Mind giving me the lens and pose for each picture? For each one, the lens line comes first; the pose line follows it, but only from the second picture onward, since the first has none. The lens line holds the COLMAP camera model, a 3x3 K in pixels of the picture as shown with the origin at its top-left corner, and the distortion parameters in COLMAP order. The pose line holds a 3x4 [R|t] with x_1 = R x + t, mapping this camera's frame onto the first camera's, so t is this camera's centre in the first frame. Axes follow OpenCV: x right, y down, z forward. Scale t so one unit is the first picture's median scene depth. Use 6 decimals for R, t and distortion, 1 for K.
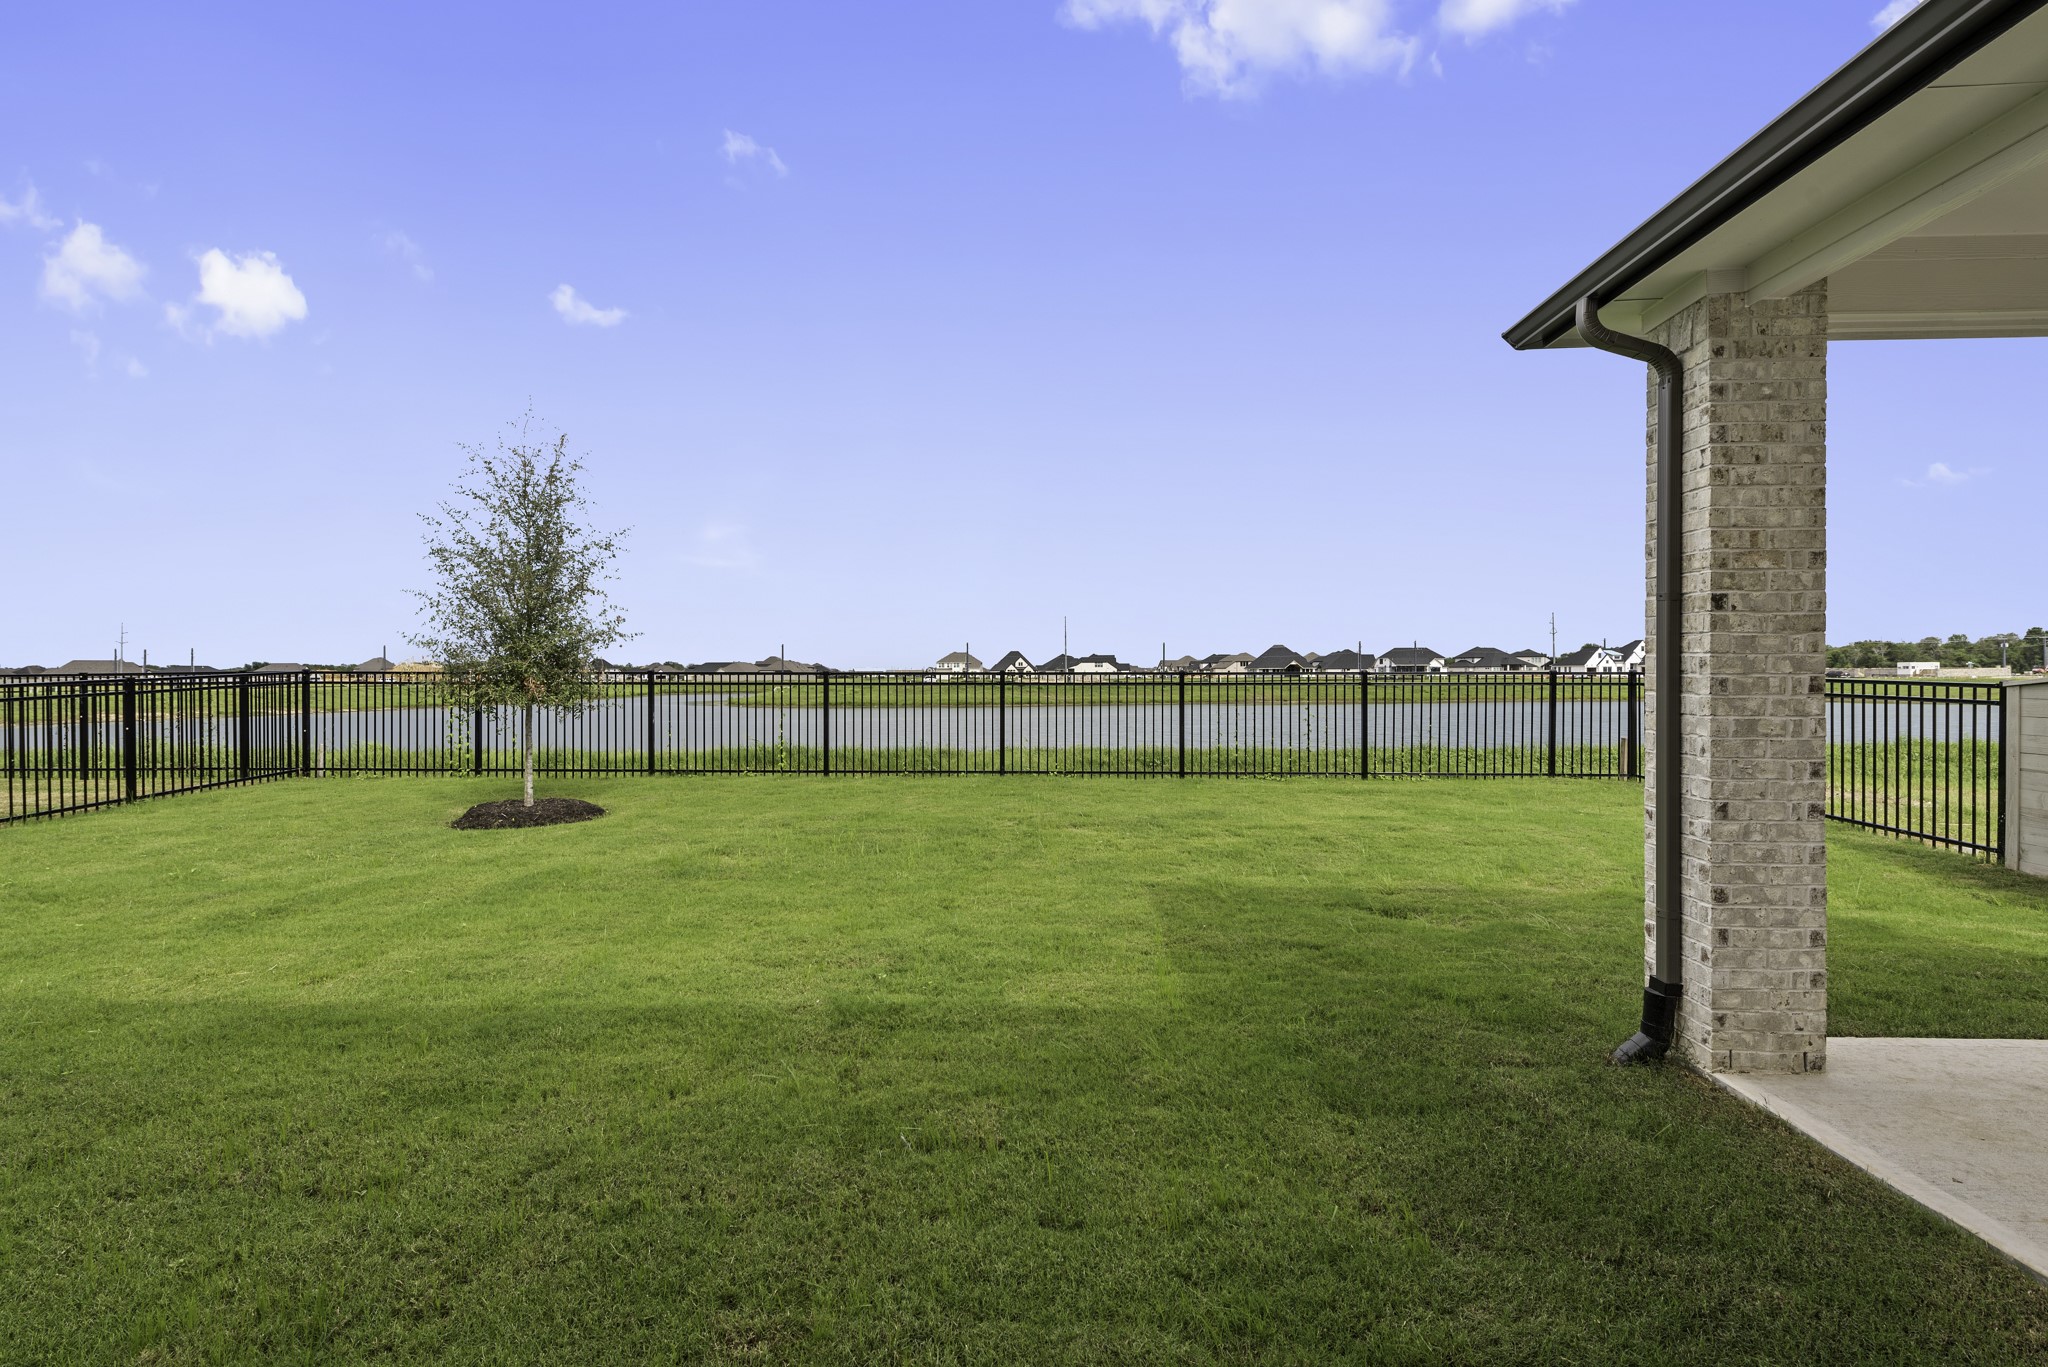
lens RADIAL K [[970.8, 0, 1031.7], [0, 970.8, 676.4], [0, 0, 1]] dist [0.005678, -0.001884]
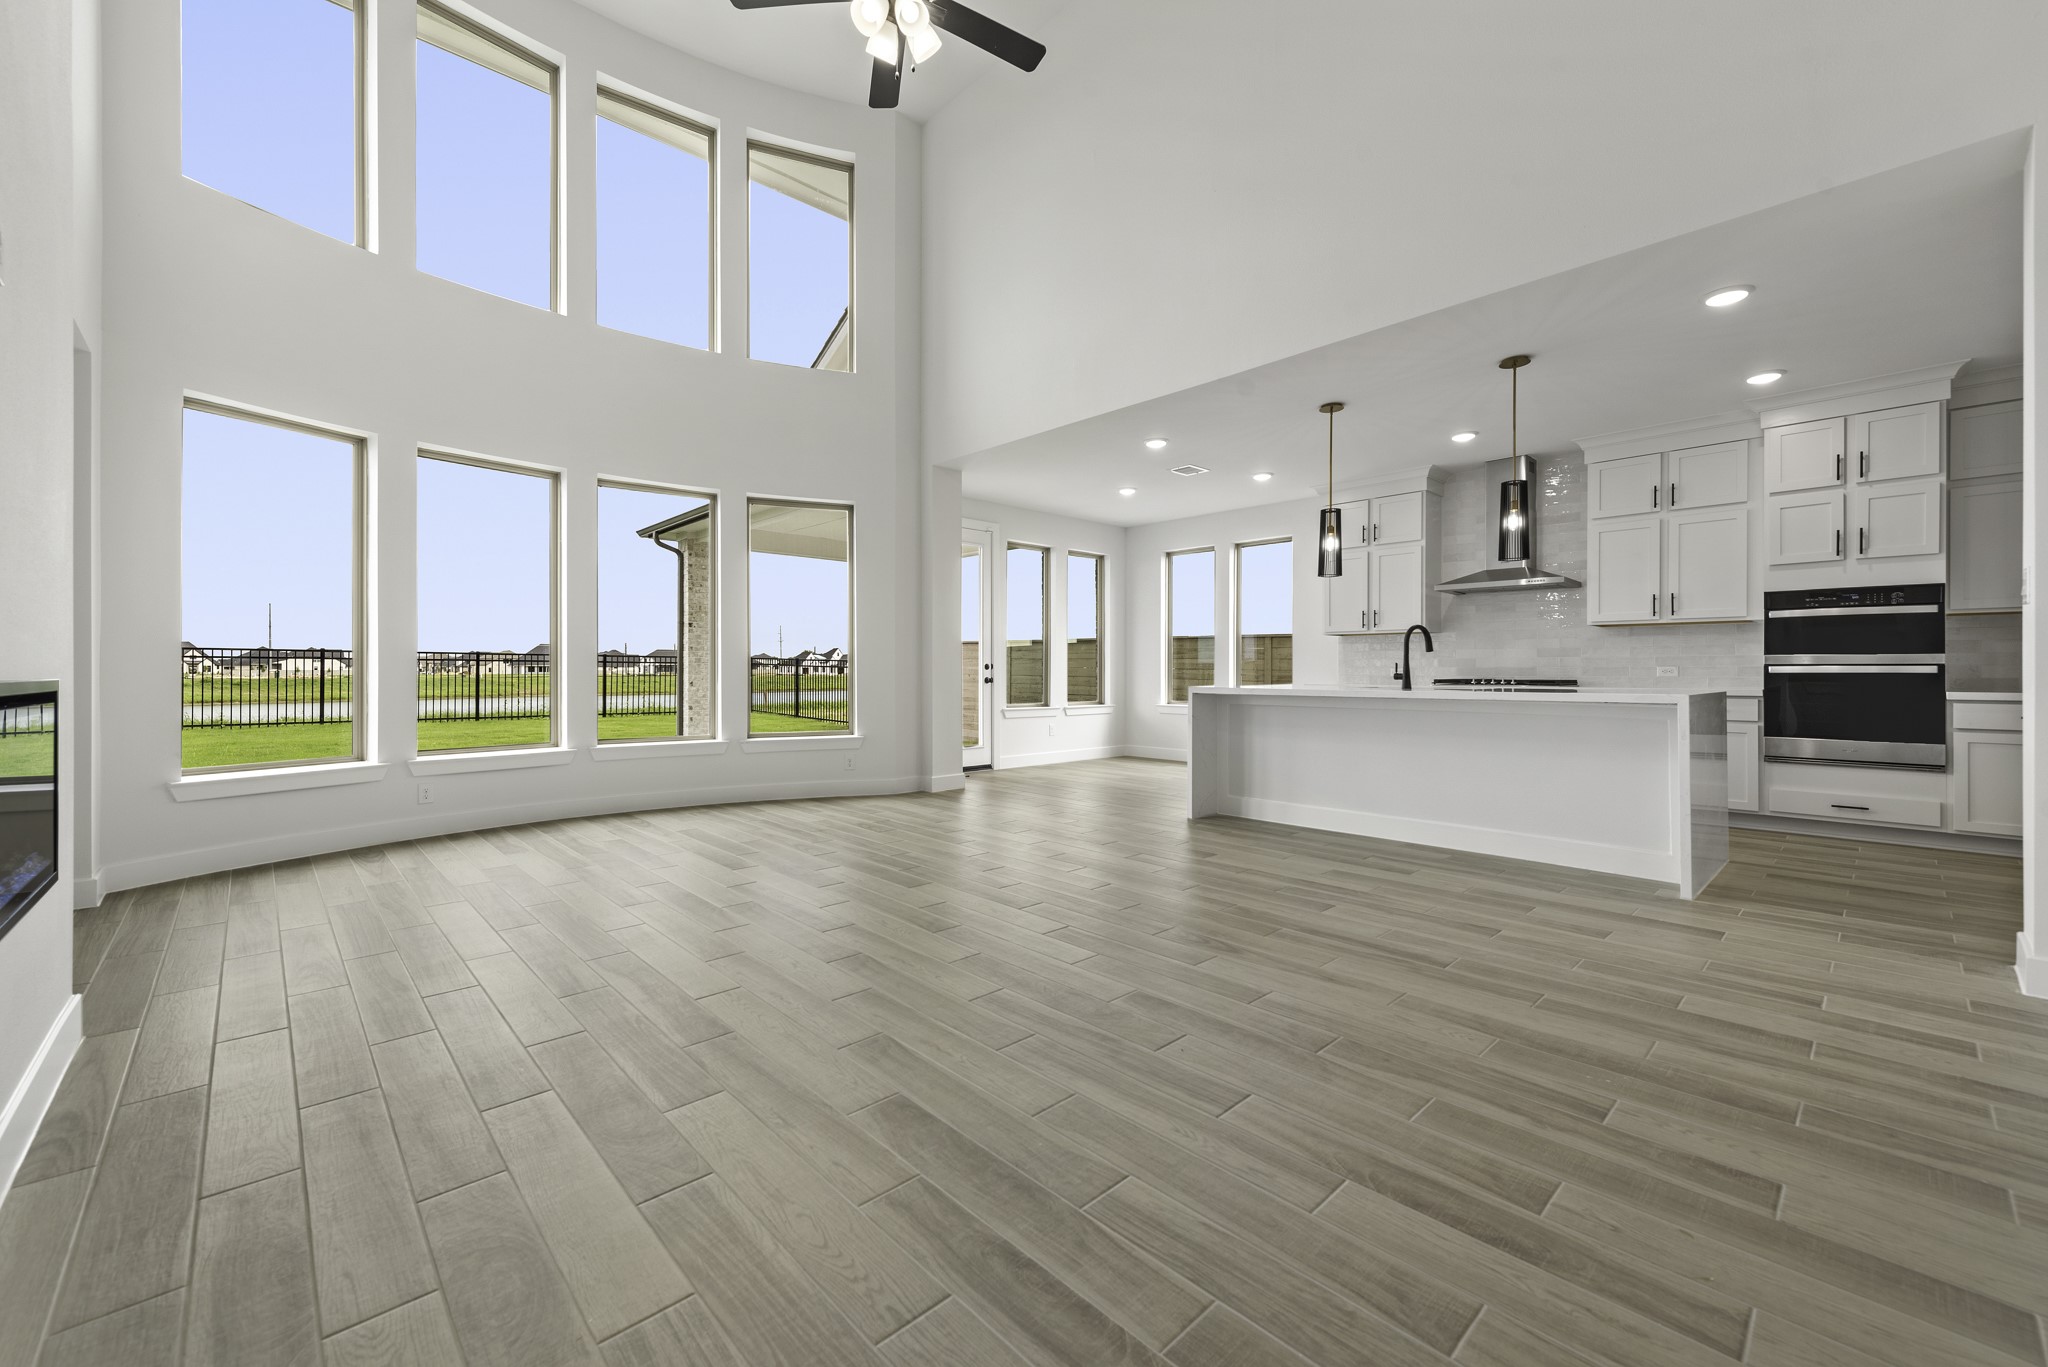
lens RADIAL K [[805.0, 0, 1027.7], [0, 805.0, 675.4], [0, 0, 1]] dist [0.013868, -0.000981]
pose [[0.703364, -0.000882, 0.710829, -0.189611], [-0.000627, 0.999998, 0.001862, 0.036769], [-0.710829, -0.001756, 0.703362, -0.706275]]
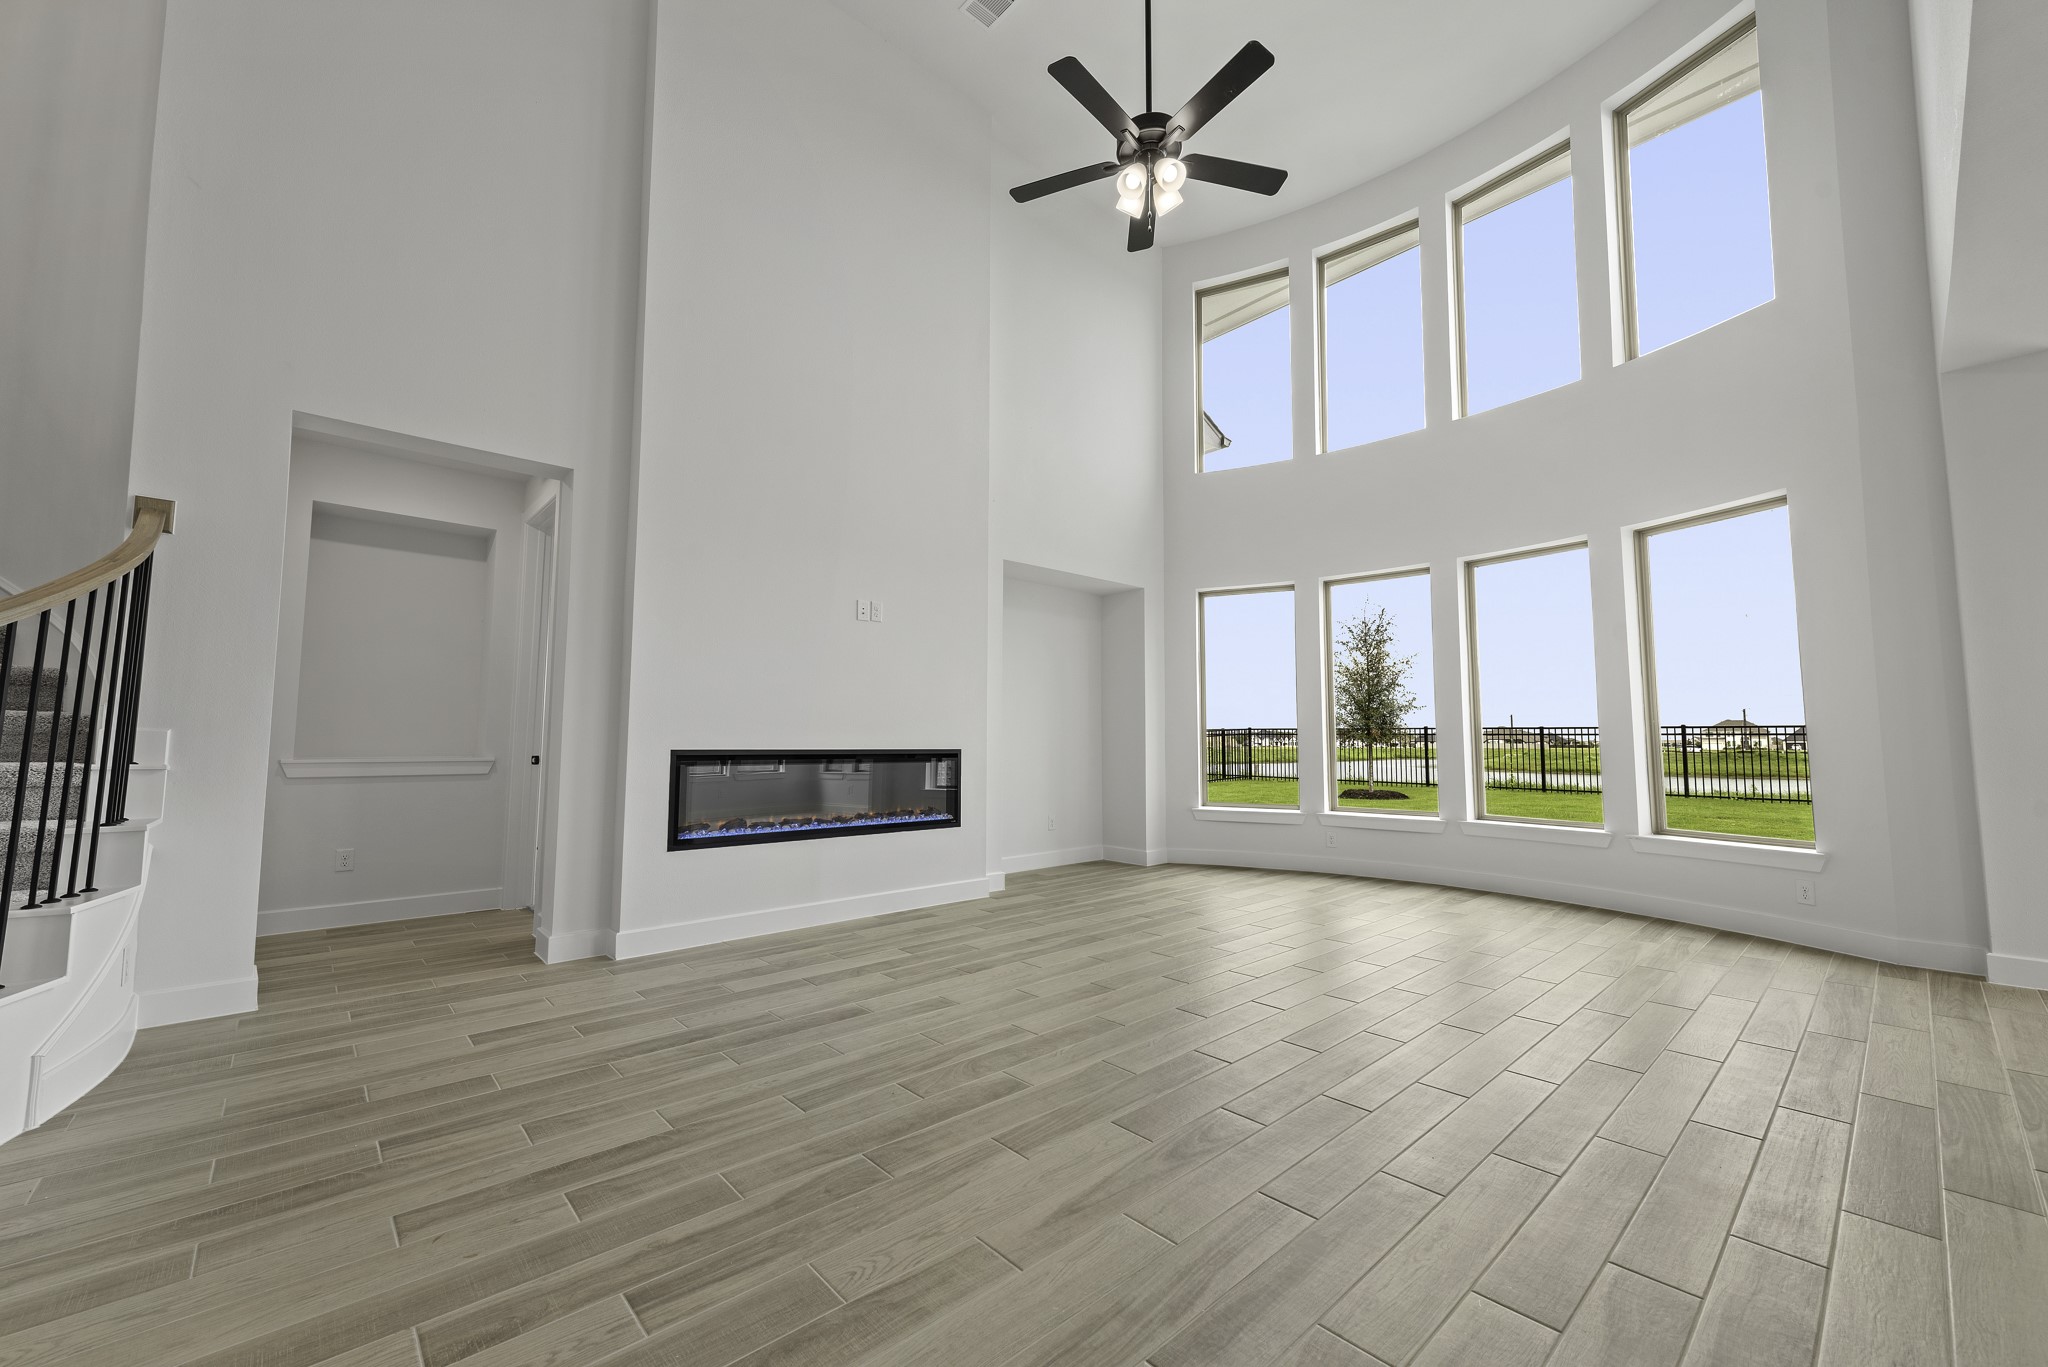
lens RADIAL K [[805.0, 0, 1019.1], [0, 805.0, 673.0], [0, 0, 1]] dist [0.013868, -0.000981]
pose [[0.697532, -0.056461, -0.714326, 0.191328], [-0.007140, 0.996294, -0.085721, 0.035331], [0.716518, 0.064894, 0.694544, -0.728949]]
